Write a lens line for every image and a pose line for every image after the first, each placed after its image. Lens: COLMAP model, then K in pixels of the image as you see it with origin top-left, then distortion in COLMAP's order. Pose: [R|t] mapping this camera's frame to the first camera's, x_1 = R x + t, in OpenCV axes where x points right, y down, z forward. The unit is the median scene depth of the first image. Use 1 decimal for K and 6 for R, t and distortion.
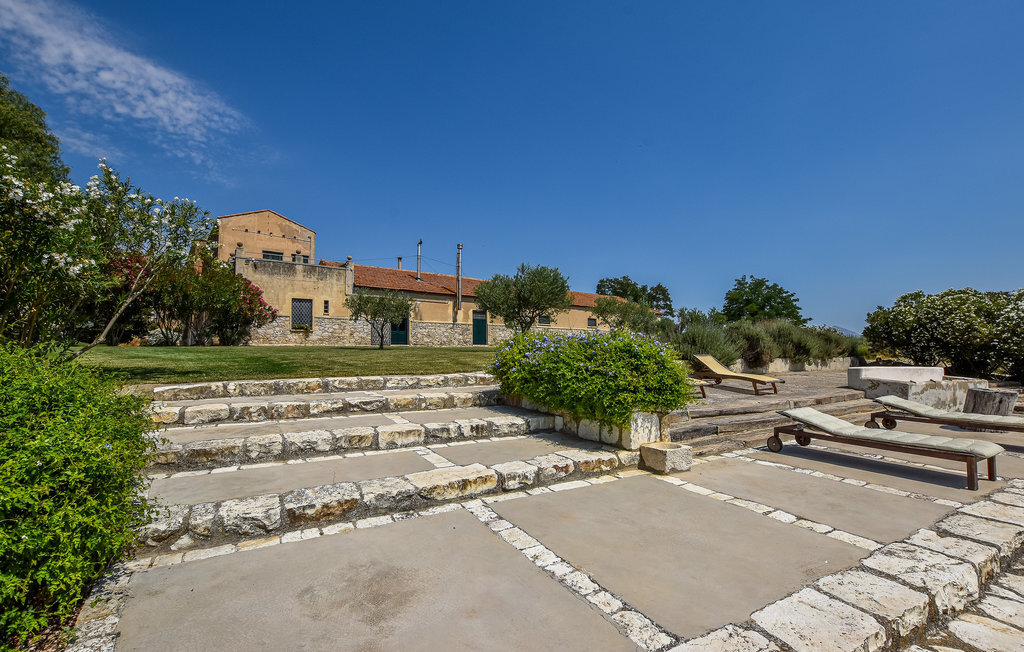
lens RADIAL K [[451.7, 0, 509.6], [0, 451.7, 327.2], [0, 0, 1]] dist [-0.000672, 0.000462]
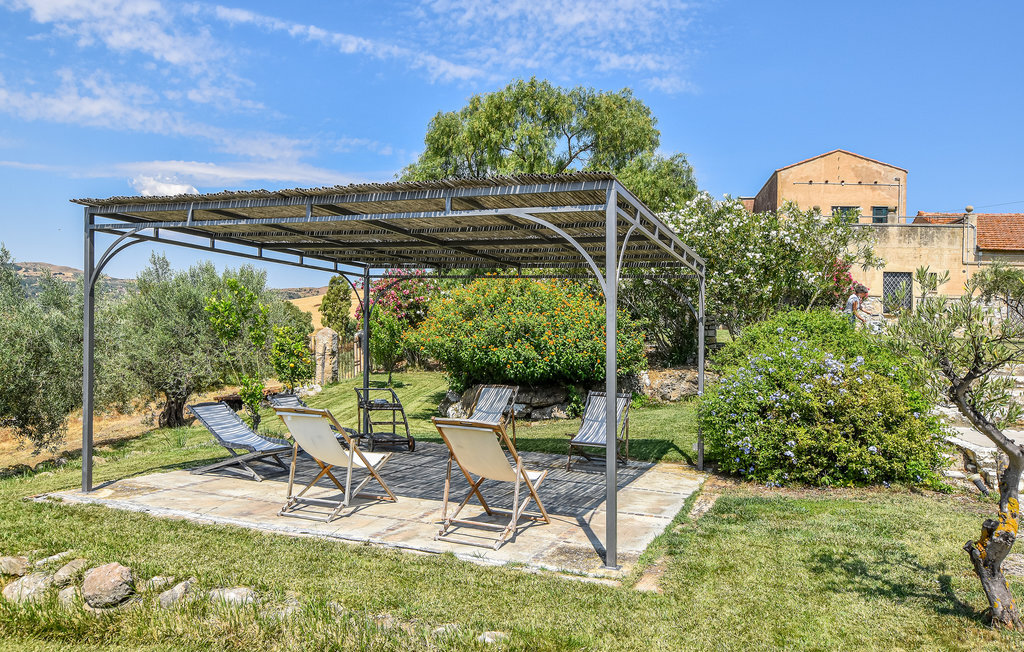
lens RADIAL K [[742.2, 0, 510.4], [0, 742.2, 330.2], [0, 0, 1]] dist [0.013905, 0.003967]
pose [[0.651438, 0.012060, -0.758606, 0.032844], [0.011769, 0.999593, 0.025997, -0.004053], [0.758611, -0.025863, 0.651031, -0.164252]]
